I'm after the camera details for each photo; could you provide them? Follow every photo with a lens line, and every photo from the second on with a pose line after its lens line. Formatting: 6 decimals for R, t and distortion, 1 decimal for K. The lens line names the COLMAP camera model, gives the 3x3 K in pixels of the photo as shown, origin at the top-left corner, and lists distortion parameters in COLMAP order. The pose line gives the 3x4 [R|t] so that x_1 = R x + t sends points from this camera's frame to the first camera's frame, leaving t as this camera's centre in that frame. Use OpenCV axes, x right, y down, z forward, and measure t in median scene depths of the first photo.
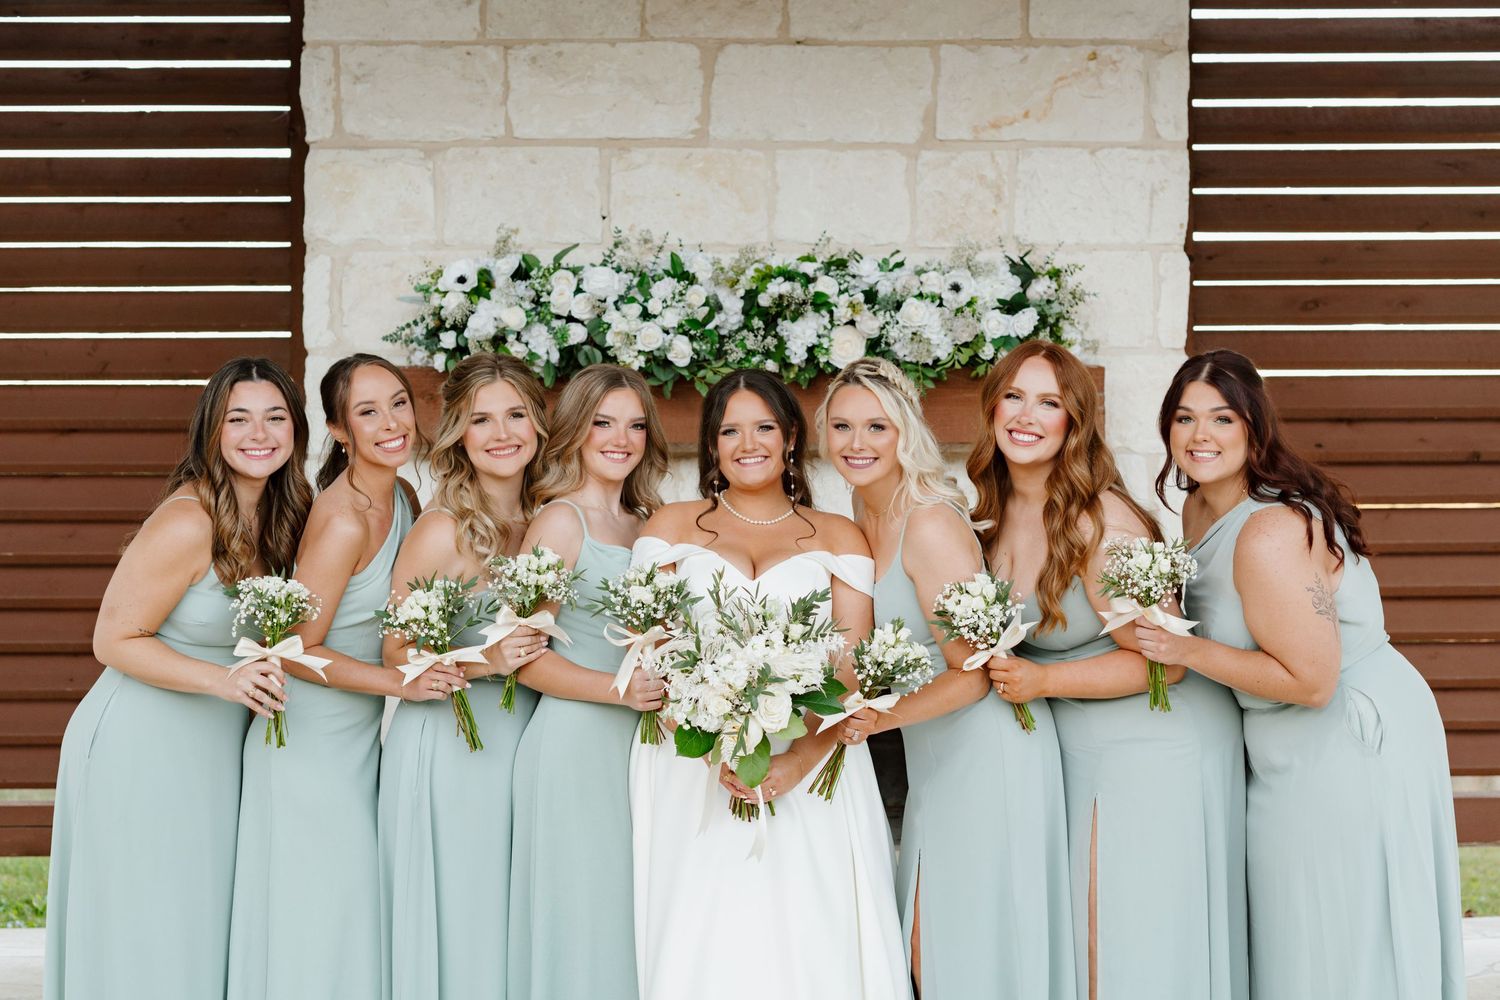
lens RADIAL K [[2291.8, 0, 749.3], [0, 2291.8, 478.1], [0, 0, 1]] dist [-0.003342, -0.007729]
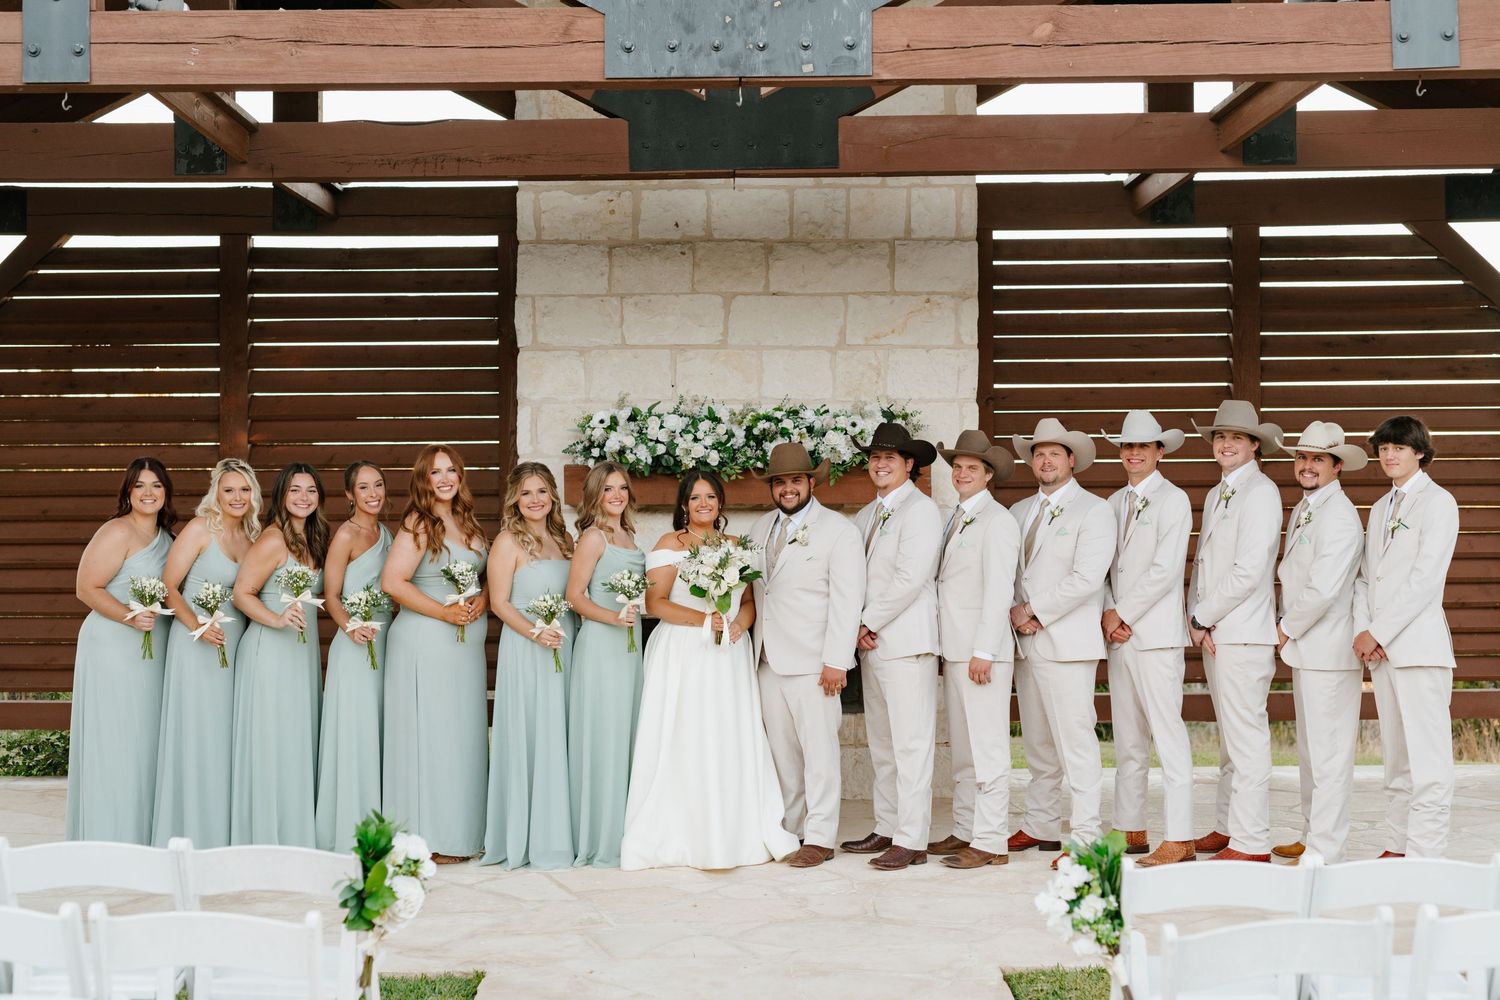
lens RADIAL K [[2101.4, 0, 718.7], [0, 2101.4, 504.0], [0, 0, 1]] dist [-0.004156, 0.024656]
pose [[0.999791, -0.002963, -0.020230, 0.010308], [0.002973, 0.999995, 0.000497, -0.015555], [0.020228, -0.000557, 0.999795, -0.761286]]
